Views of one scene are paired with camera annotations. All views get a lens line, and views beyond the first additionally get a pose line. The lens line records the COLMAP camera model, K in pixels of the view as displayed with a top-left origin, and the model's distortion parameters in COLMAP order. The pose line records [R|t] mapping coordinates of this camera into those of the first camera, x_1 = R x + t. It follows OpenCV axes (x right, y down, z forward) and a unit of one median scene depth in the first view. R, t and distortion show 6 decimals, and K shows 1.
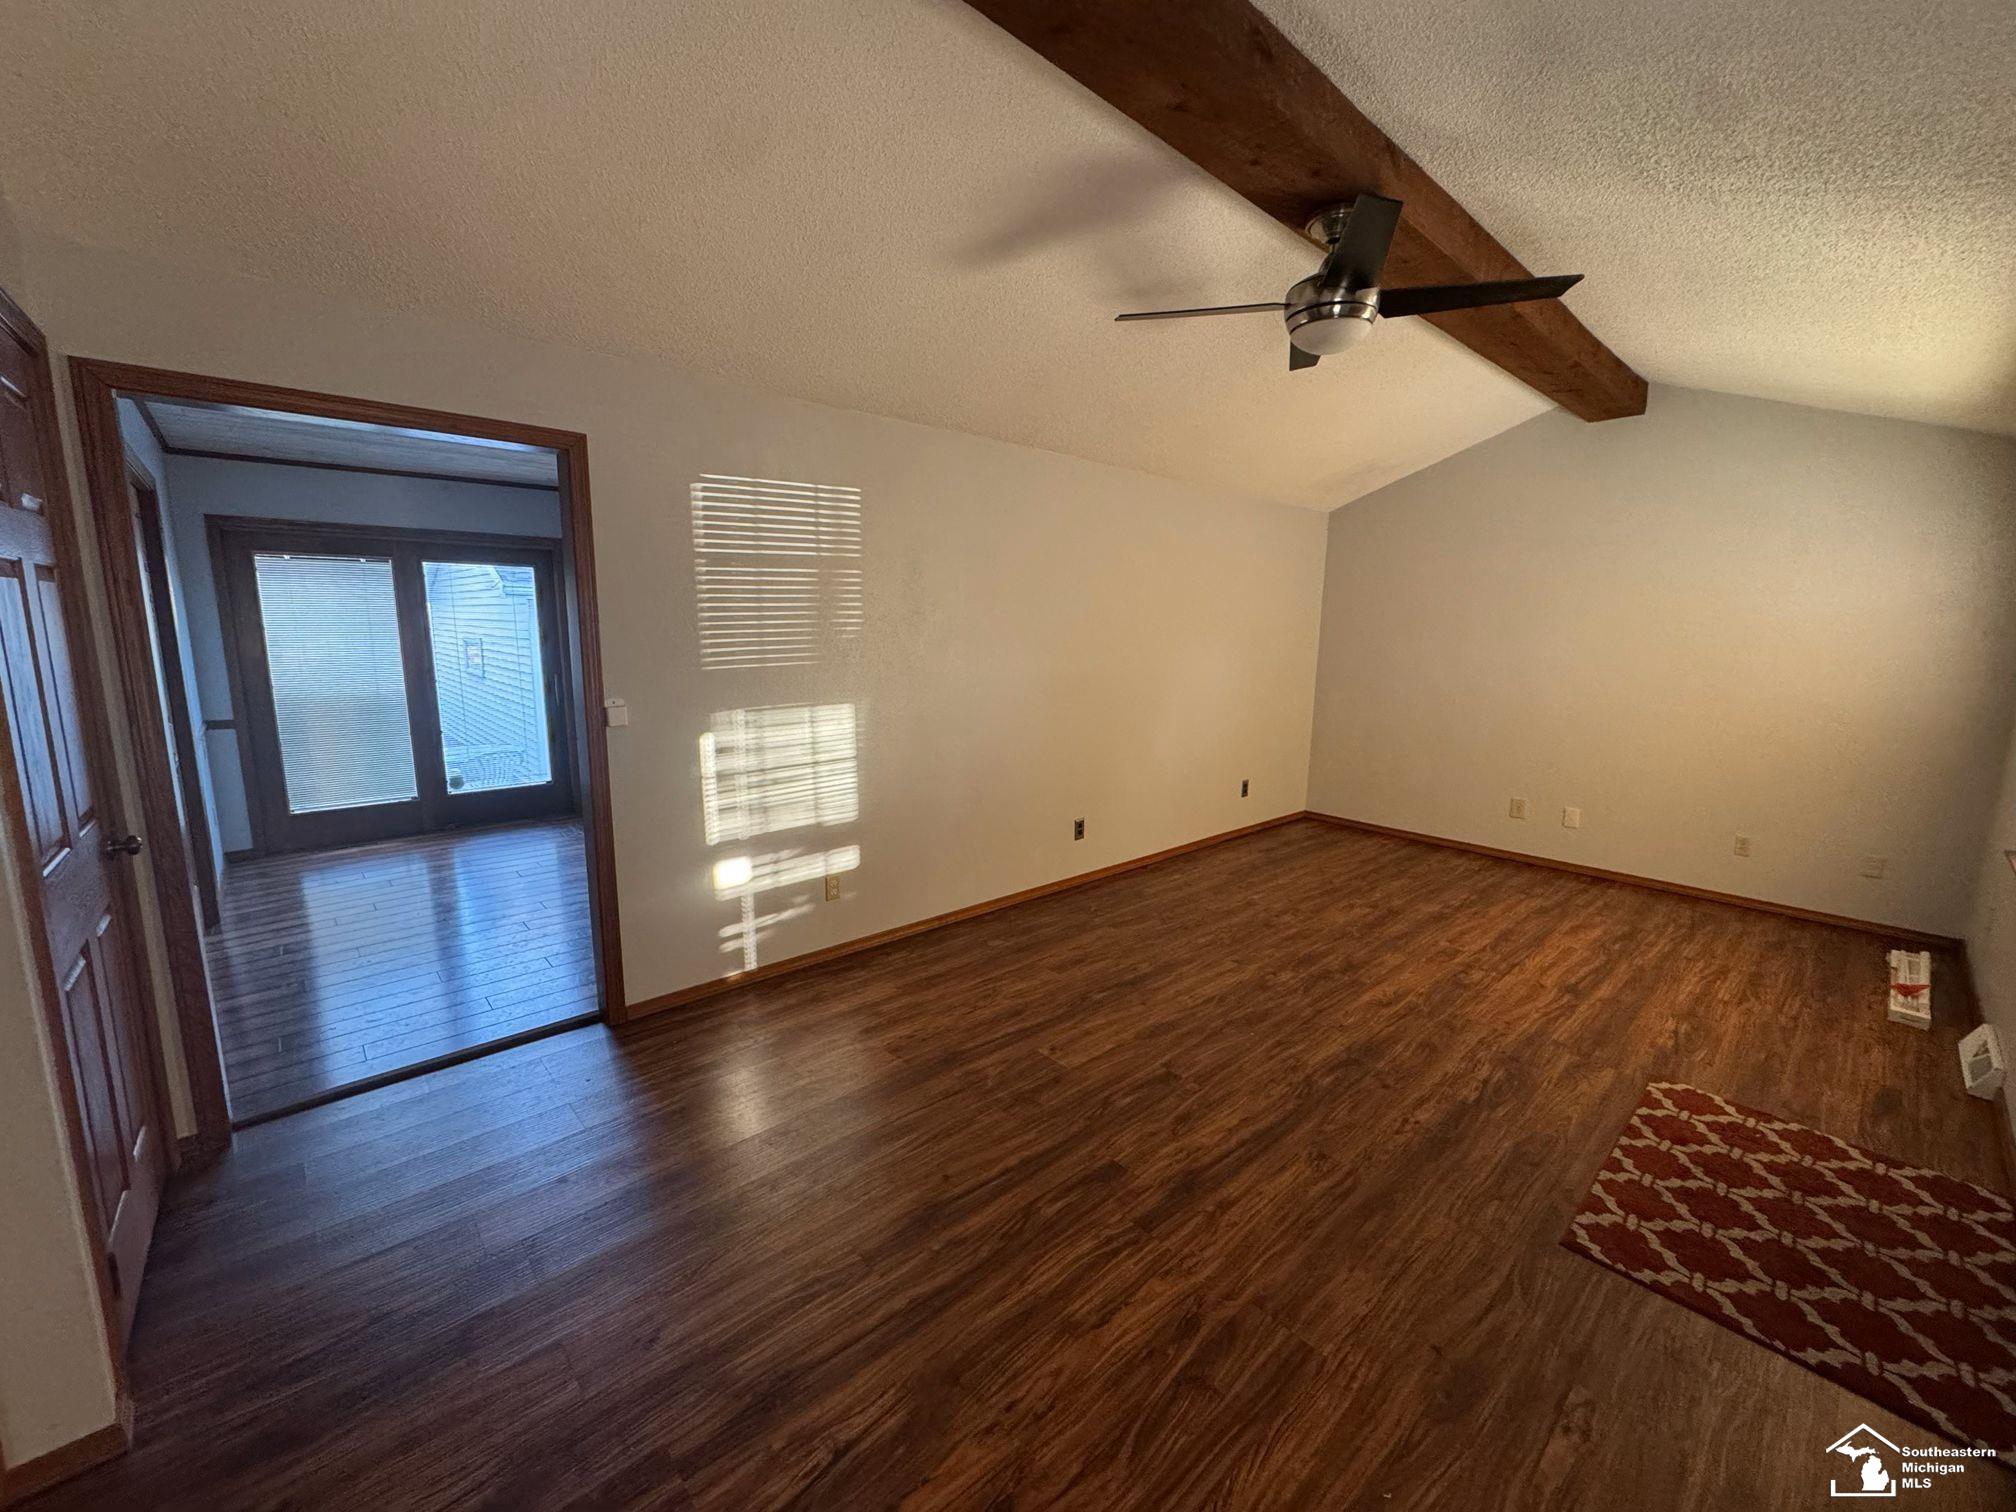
lens RADIAL K [[800.3, 0, 1003.6], [0, 800.3, 753.4], [0, 0, 1]] dist [0.000270, -0.000133]
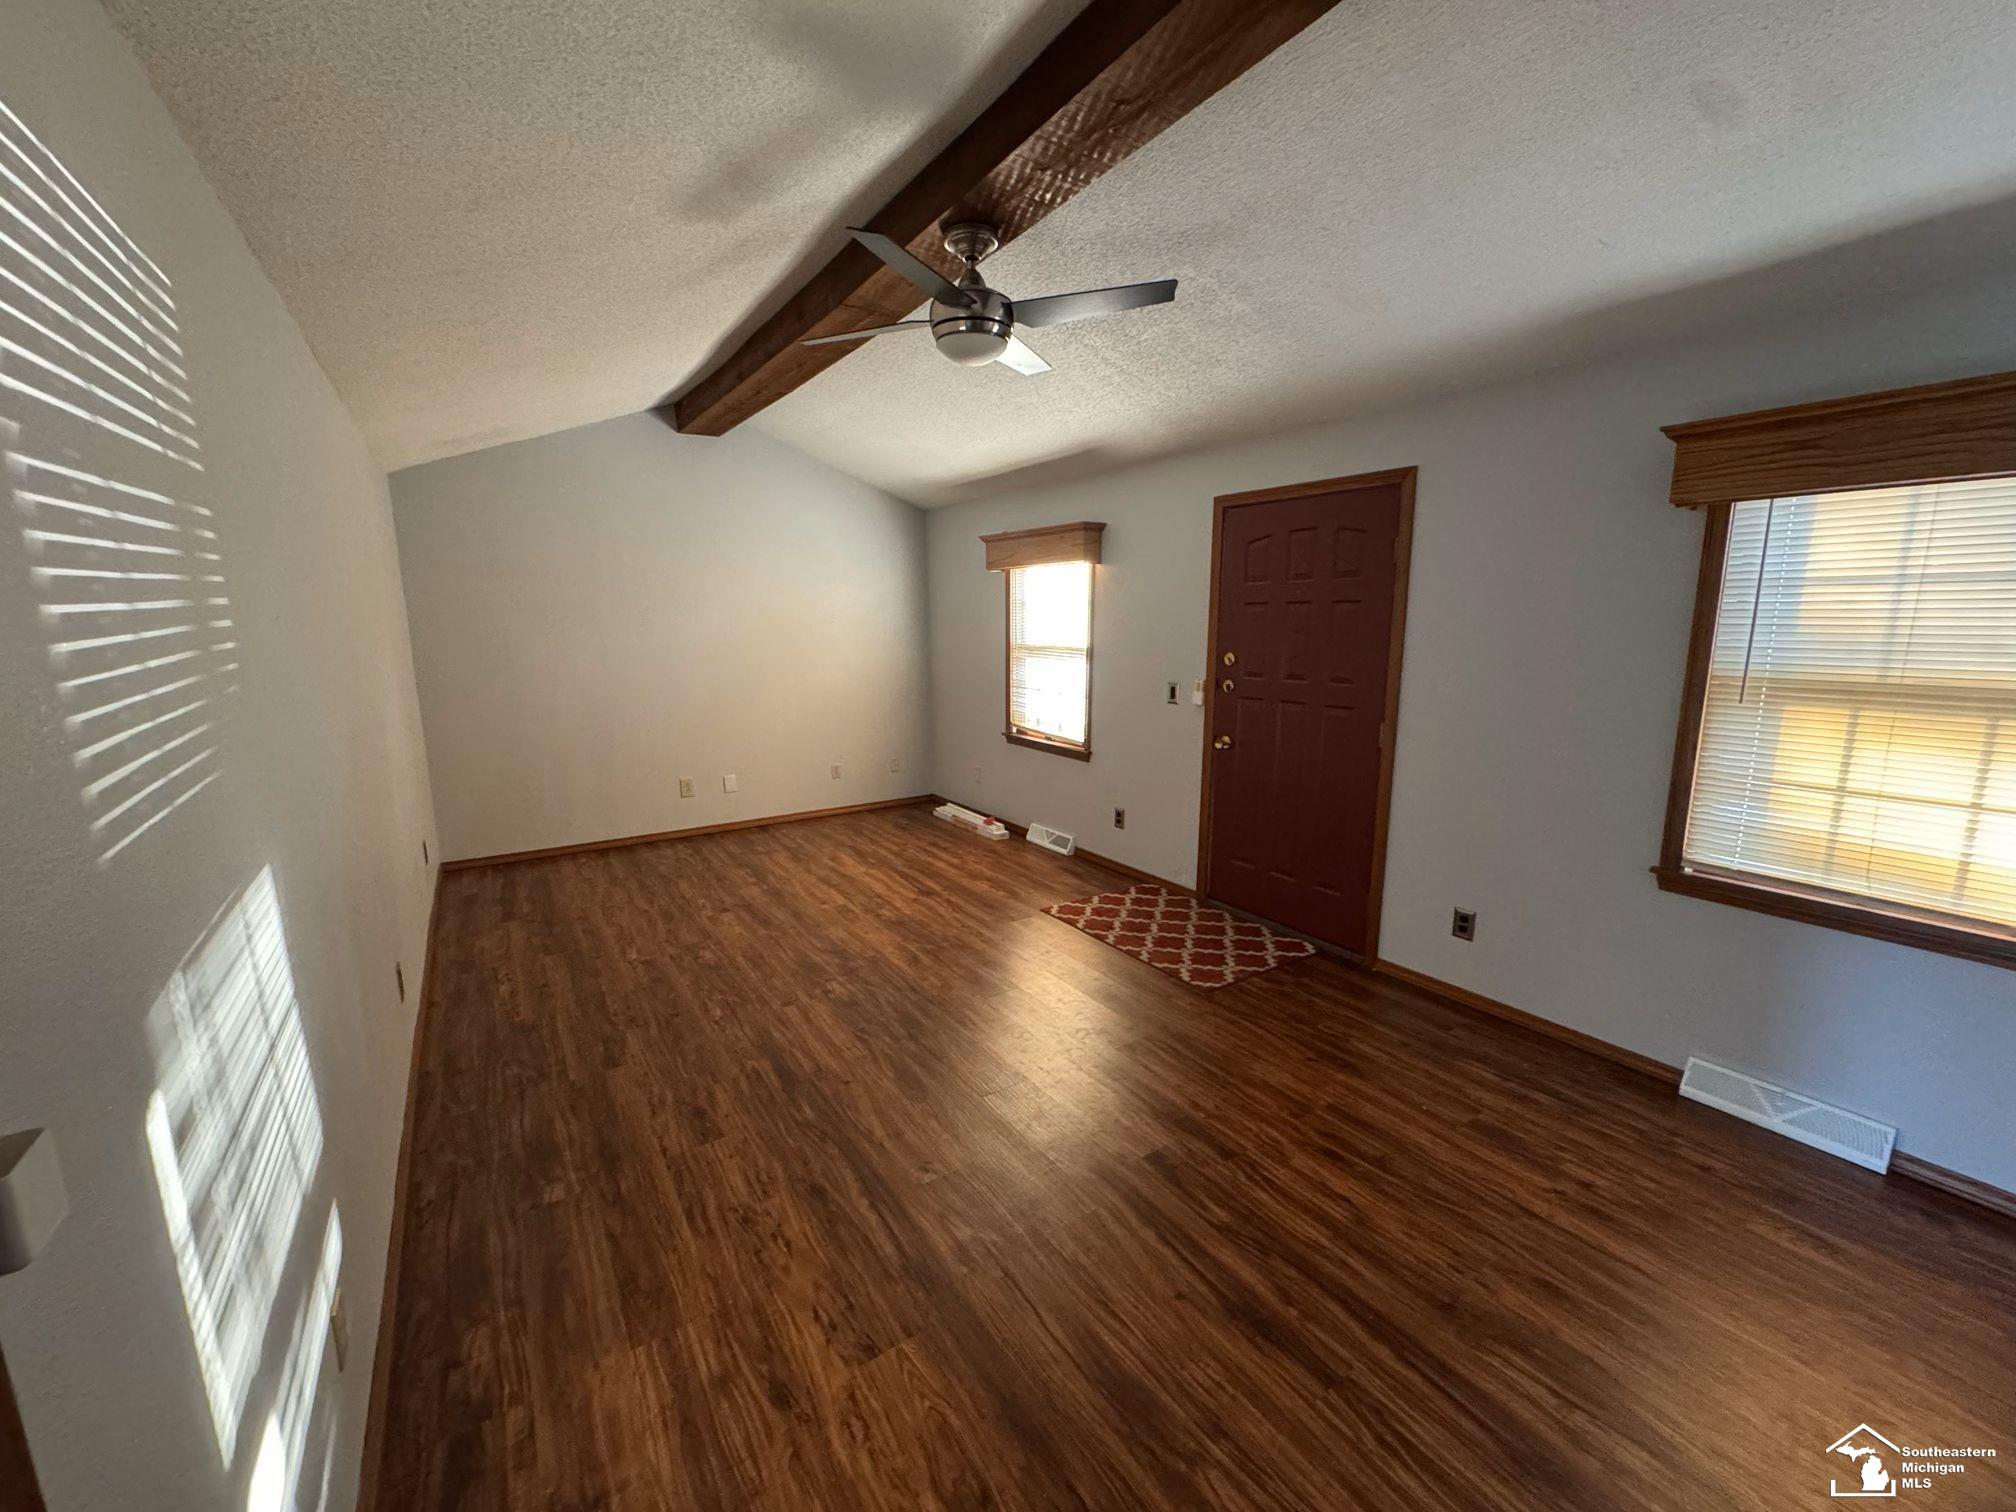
lens RADIAL K [[800.3, 0, 1003.6], [0, 800.3, 753.4], [0, 0, 1]] dist [0.000270, -0.000133]
pose [[0.156951, -0.186547, 0.969828, -0.496473], [0.171392, 0.972243, 0.159275, -0.114356], [-0.972621, 0.141222, 0.184568, 0.584100]]
